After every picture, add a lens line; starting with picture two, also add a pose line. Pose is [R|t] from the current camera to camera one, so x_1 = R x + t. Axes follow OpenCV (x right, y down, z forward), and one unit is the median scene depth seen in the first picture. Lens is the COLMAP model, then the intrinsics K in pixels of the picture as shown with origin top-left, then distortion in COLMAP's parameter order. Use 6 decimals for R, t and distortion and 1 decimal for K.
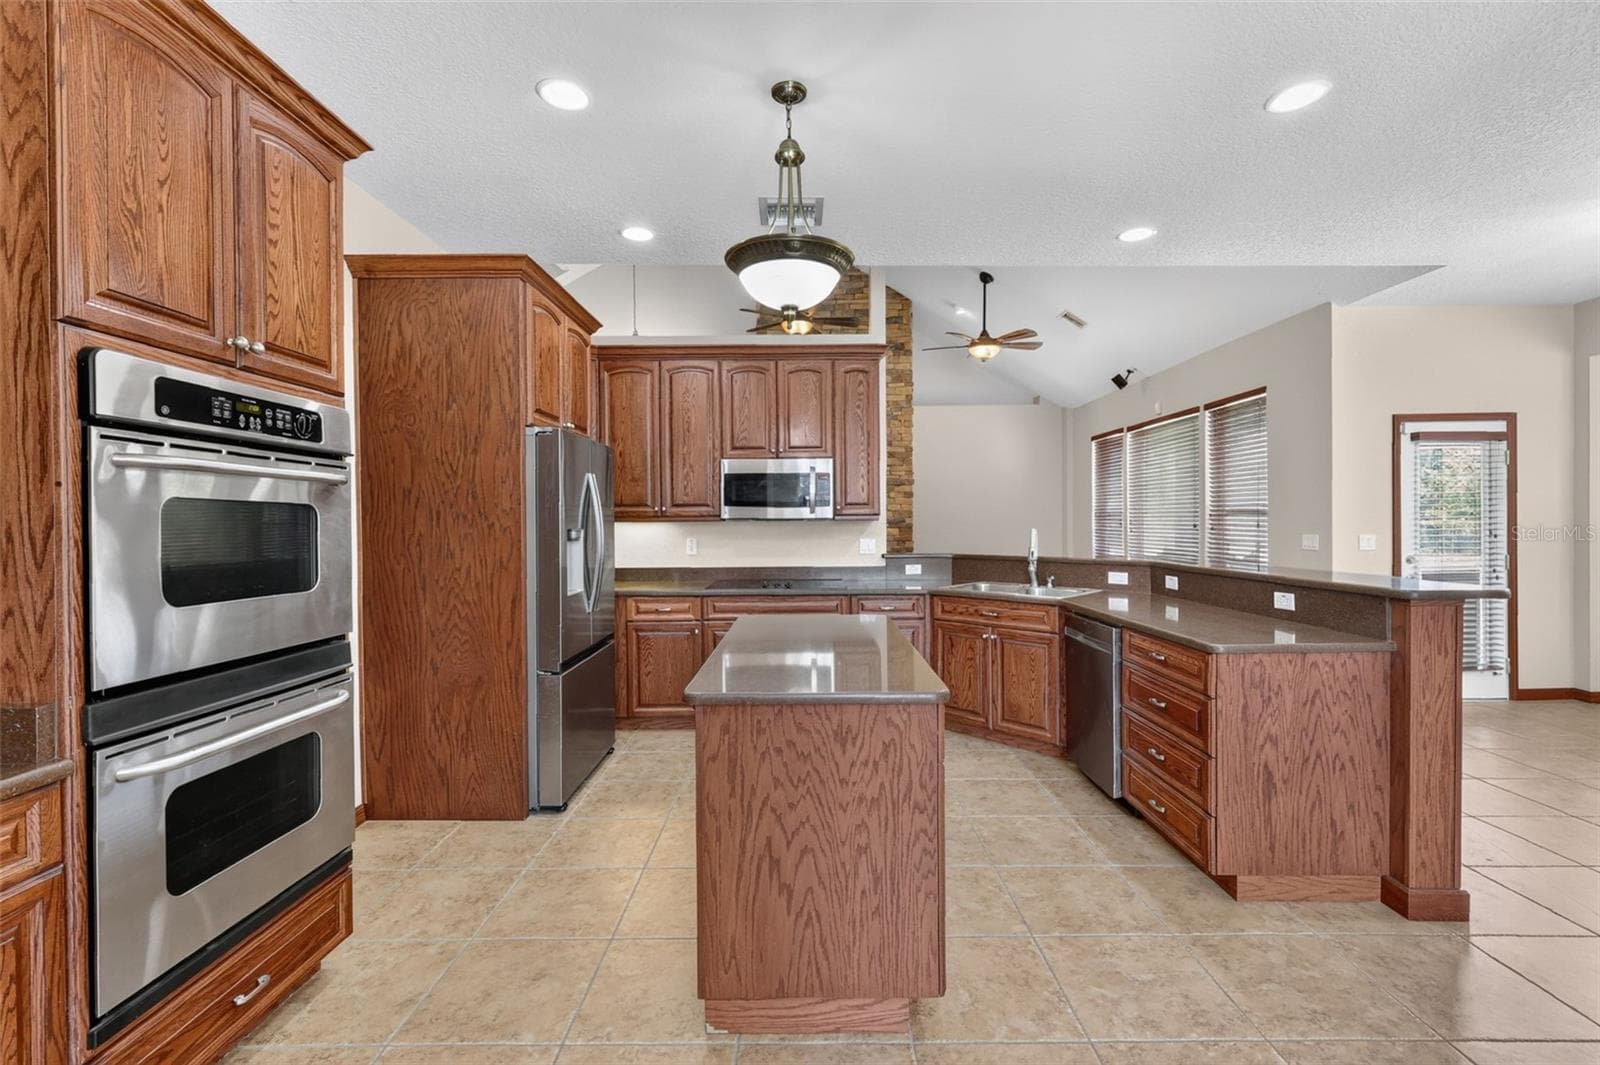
lens RADIAL K [[698.8, 0, 800.0], [0, 698.8, 528.2], [0, 0, 1]] dist [-0.001005, 0.000653]
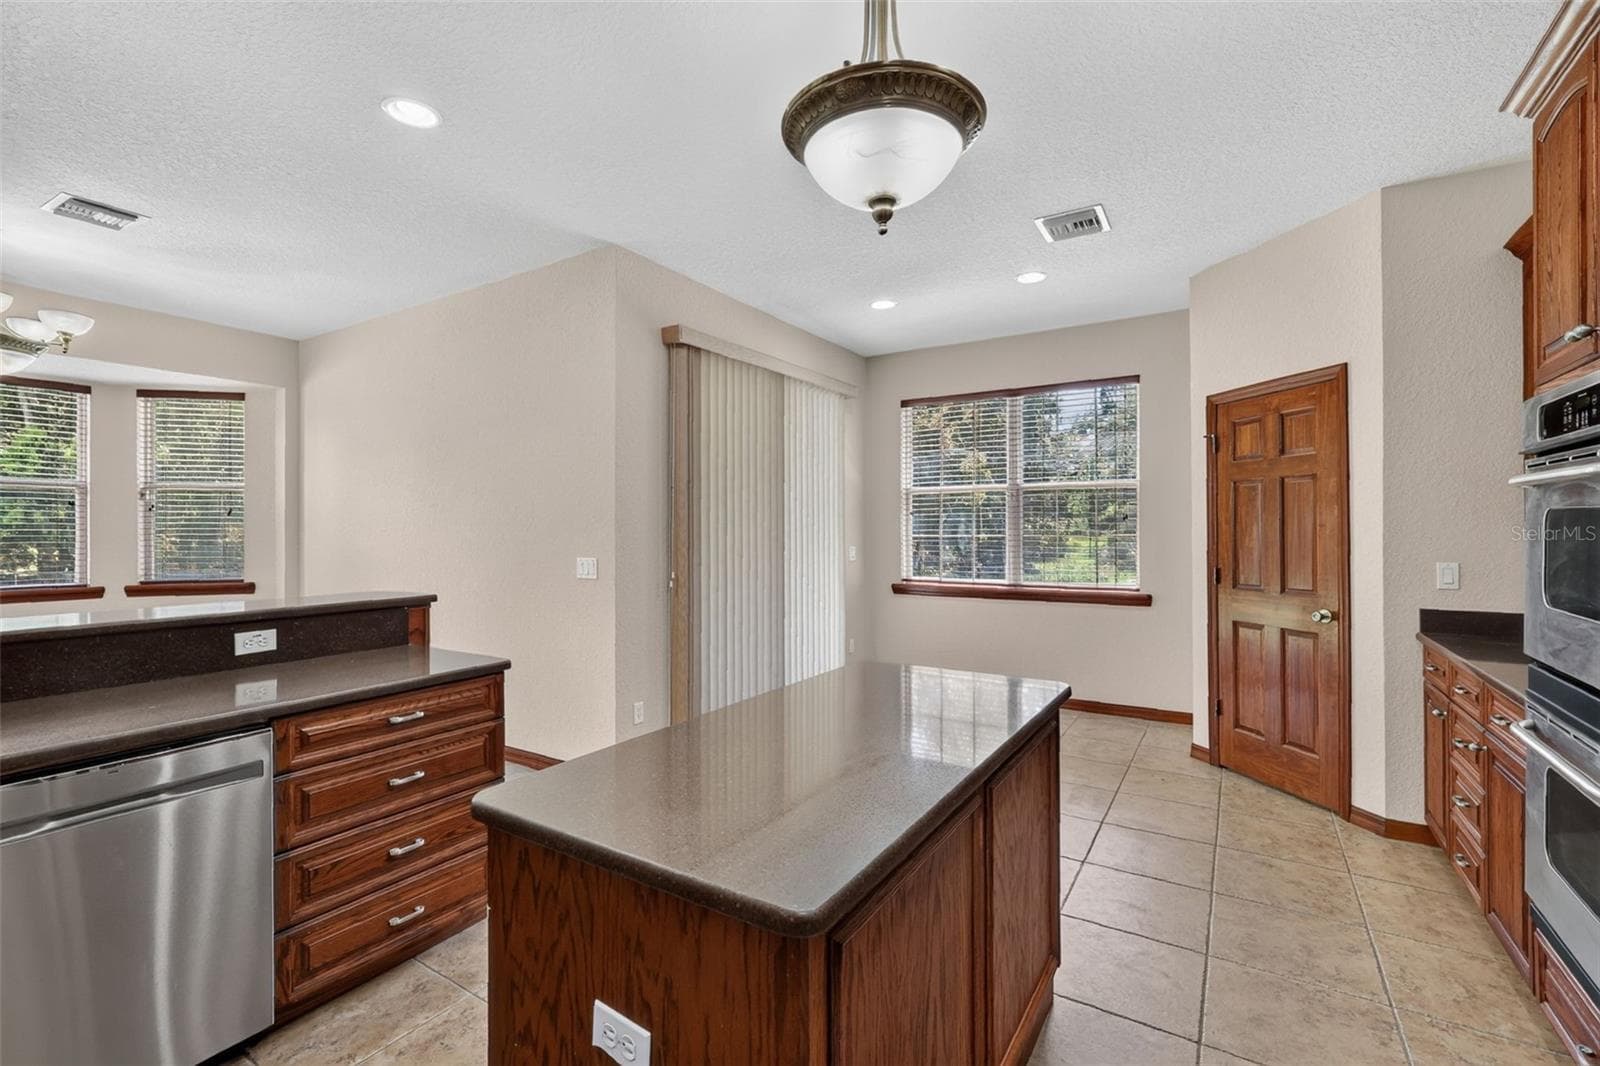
lens RADIAL K [[698.8, 0, 801.9], [0, 698.8, 530.2], [0, 0, 1]] dist [-0.001005, 0.000653]
pose [[-0.856799, 0.006169, 0.515613, -0.285450], [0.013676, 0.999849, 0.010764, -0.024878], [-0.515469, 0.016274, -0.856754, 1.678295]]
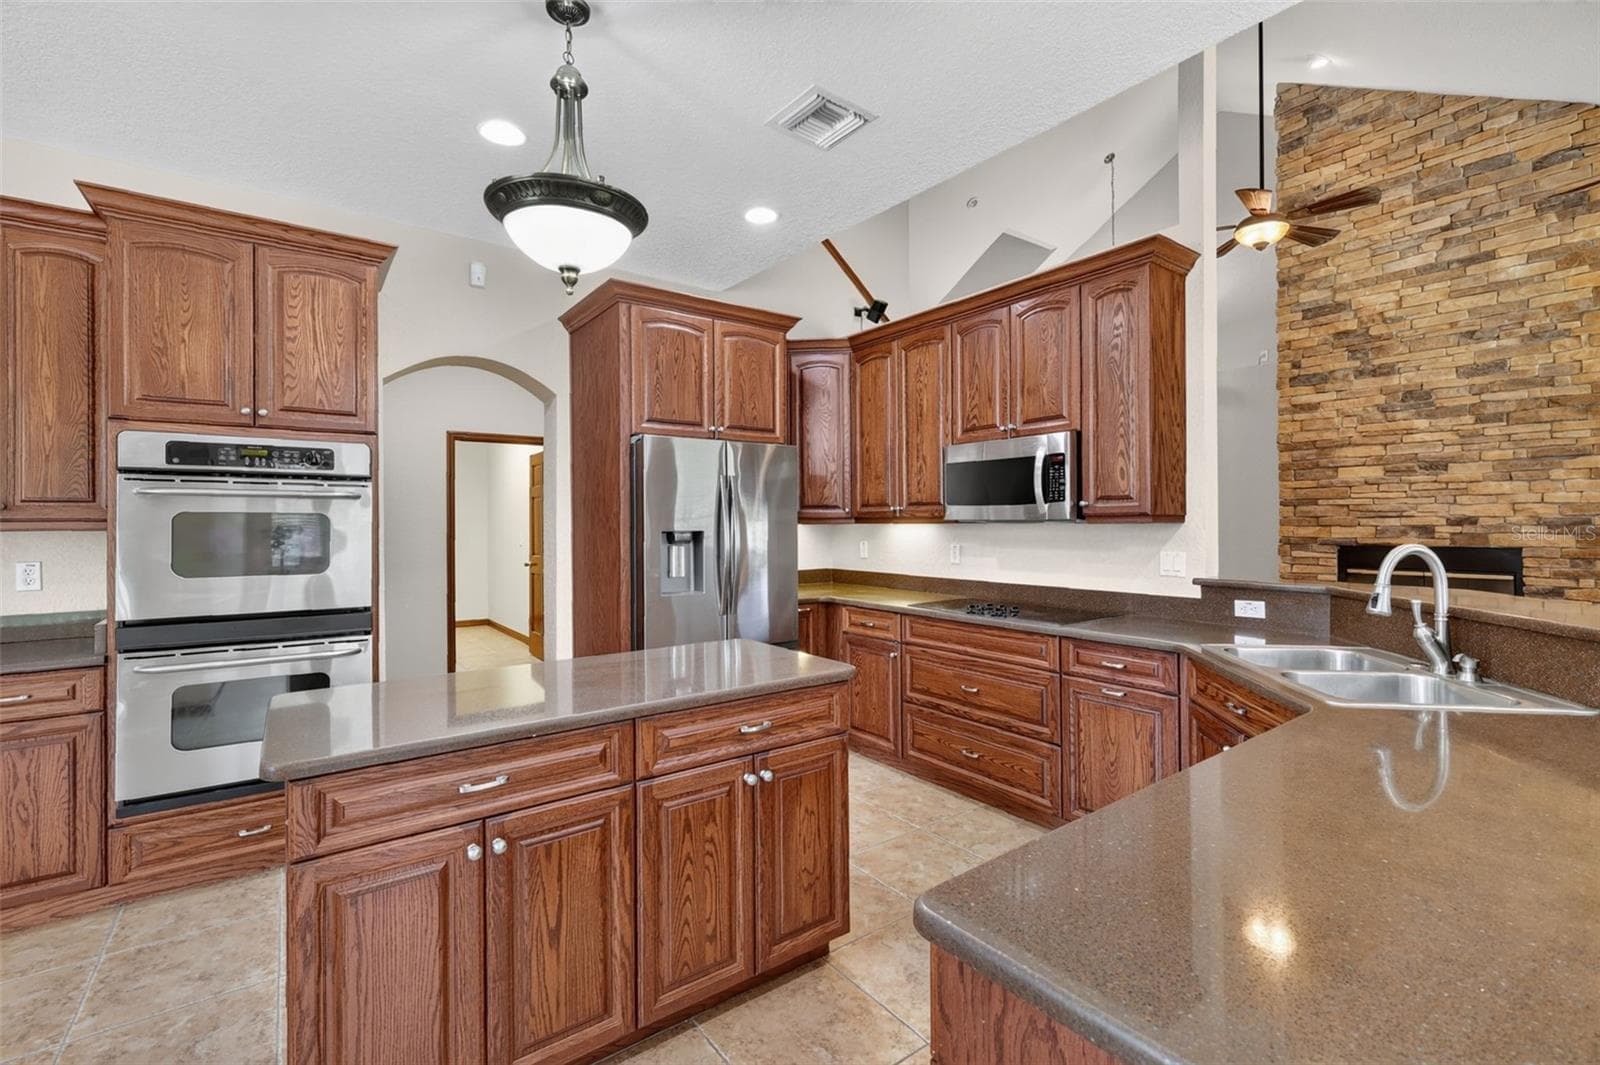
lens RADIAL K [[698.8, 0, 803.5], [0, 698.8, 515.9], [0, 0, 1]] dist [-0.001005, 0.000653]
pose [[0.597394, -0.003976, -0.801938, 0.862530], [-0.007826, 0.999911, -0.010788, -0.017580], [0.801909, 0.012720, 0.597310, 0.774665]]
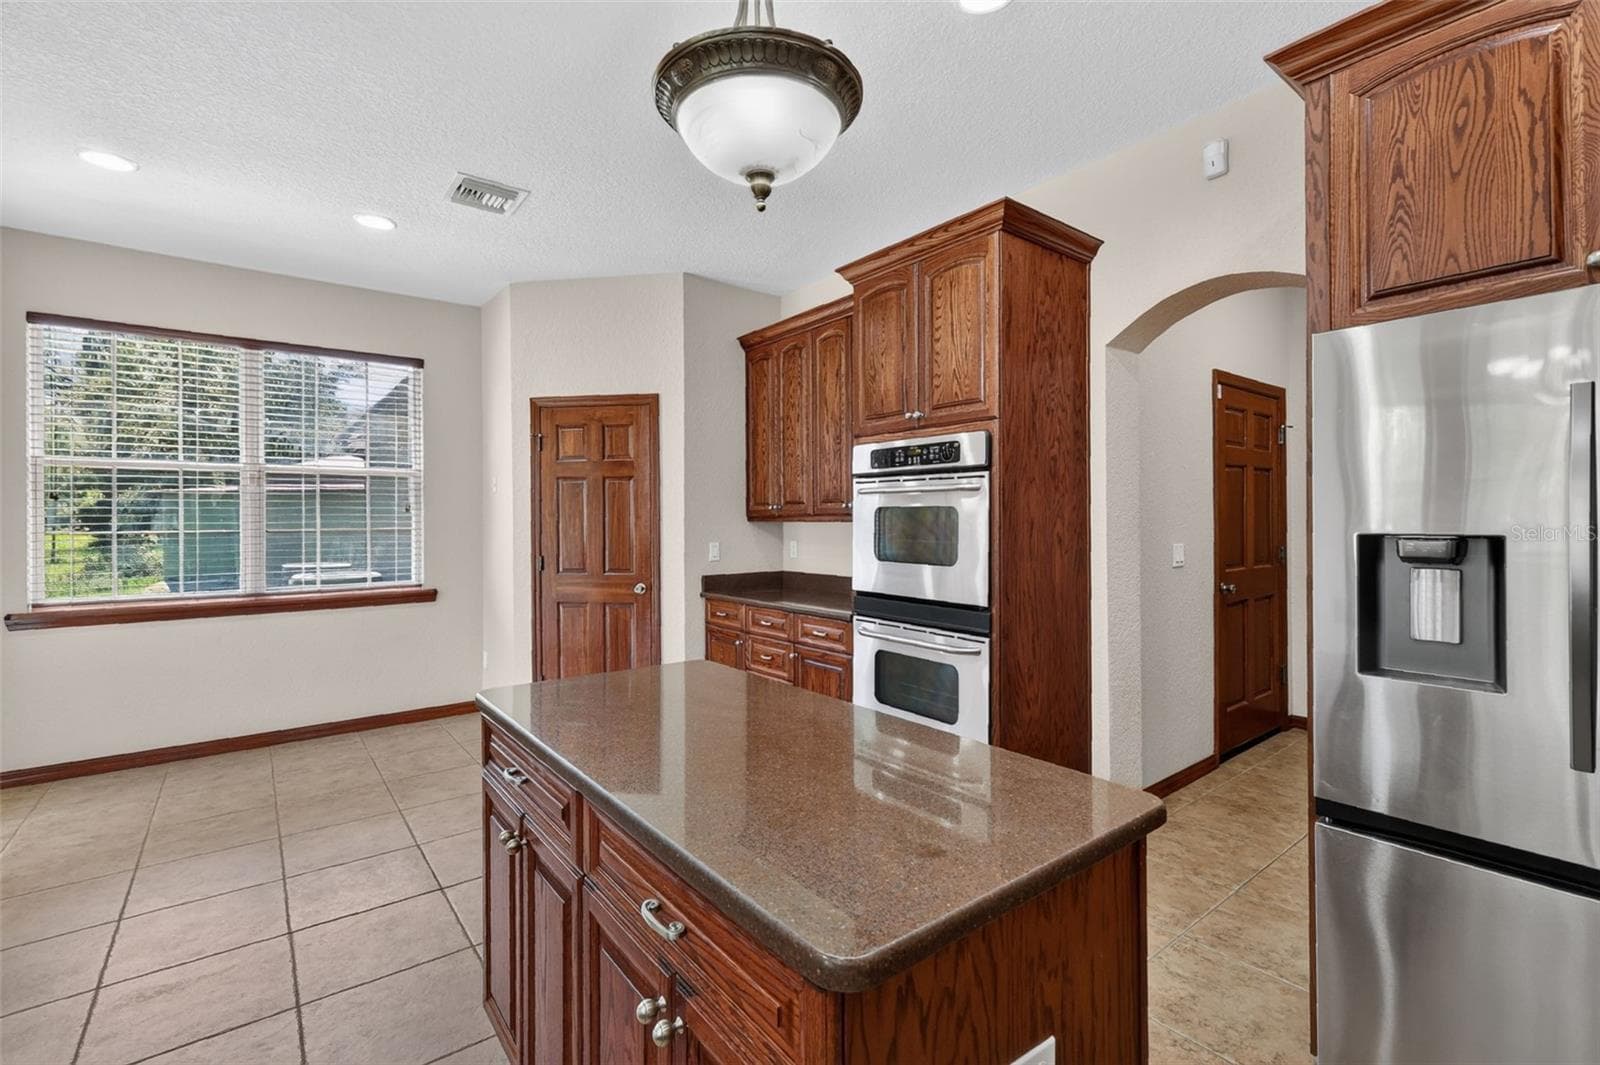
lens RADIAL K [[698.8, 0, 802.9], [0, 698.8, 522.4], [0, 0, 1]] dist [-0.001005, 0.000653]
pose [[-0.780635, 0.009747, -0.624911, 0.358635], [-0.000068, 0.999877, 0.015681, -0.019695], [0.624987, 0.012284, -0.780538, 1.589572]]
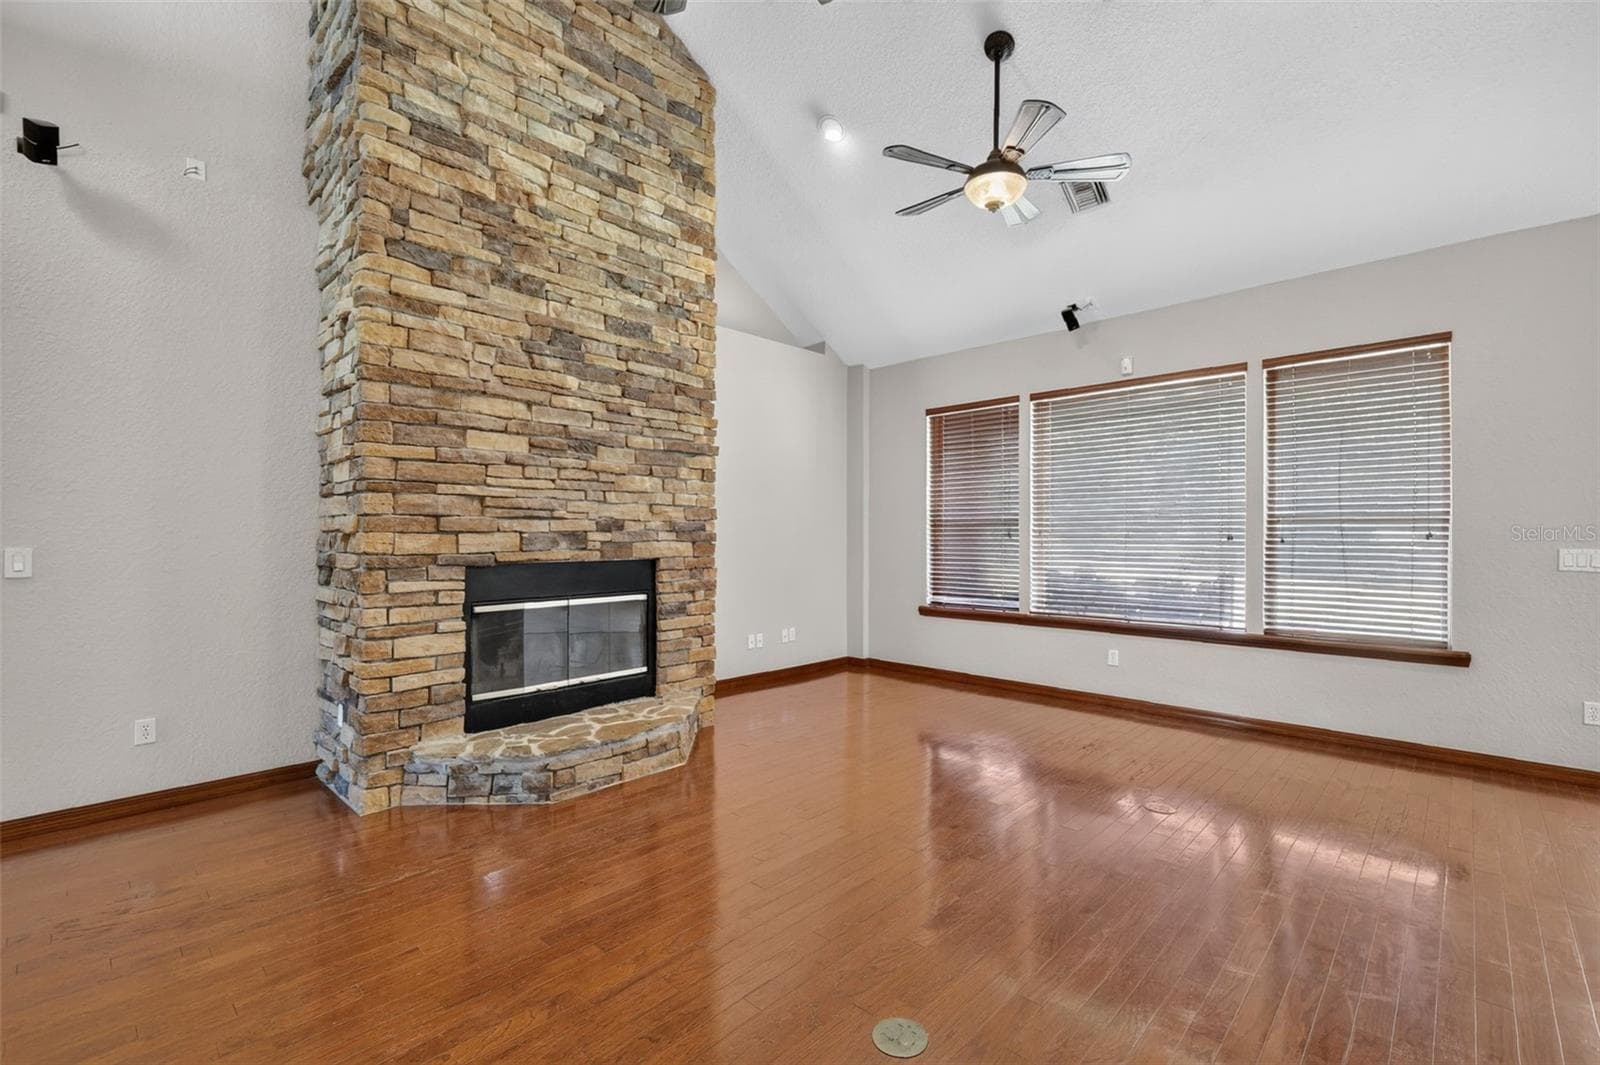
lens RADIAL K [[698.8, 0, 812.8], [0, 698.8, 535.3], [0, 0, 1]] dist [-0.001005, 0.000653]
pose [[0.690272, 0.005585, 0.723529, -0.603613], [0.002025, 0.999951, -0.009651, -0.001352], [-0.723547, 0.008126, 0.690227, 2.383915]]
